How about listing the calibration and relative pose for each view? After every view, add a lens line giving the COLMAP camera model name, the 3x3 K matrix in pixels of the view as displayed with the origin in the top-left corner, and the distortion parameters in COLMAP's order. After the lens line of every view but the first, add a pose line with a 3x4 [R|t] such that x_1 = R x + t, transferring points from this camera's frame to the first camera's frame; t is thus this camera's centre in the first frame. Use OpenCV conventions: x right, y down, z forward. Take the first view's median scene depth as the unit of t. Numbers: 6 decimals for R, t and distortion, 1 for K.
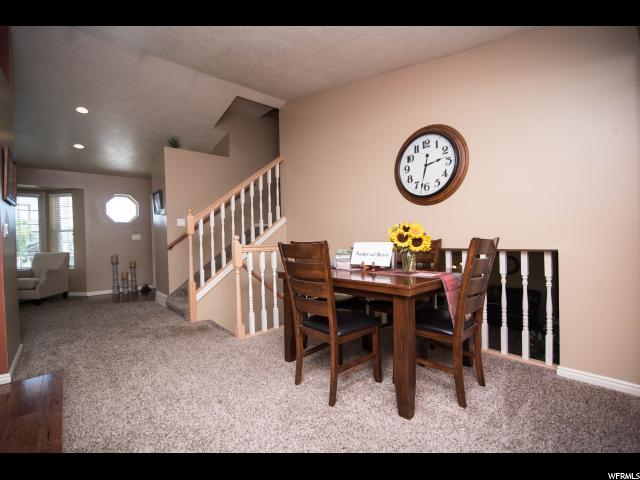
lens RADIAL K [[295.2, 0, 318.9], [0, 295.2, 241.8], [0, 0, 1]] dist [-0.020155, 0.000501]
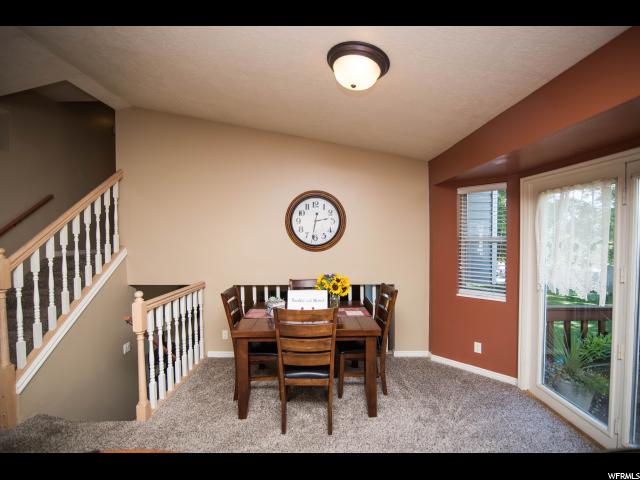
lens RADIAL K [[295.2, 0, 318.0], [0, 295.2, 239.4], [0, 0, 1]] dist [-0.020155, 0.000501]
pose [[0.662341, 0.007454, 0.749165, -0.607683], [-0.002347, 0.999966, -0.007875, -0.171968], [-0.749199, 0.003457, 0.662336, 0.134611]]
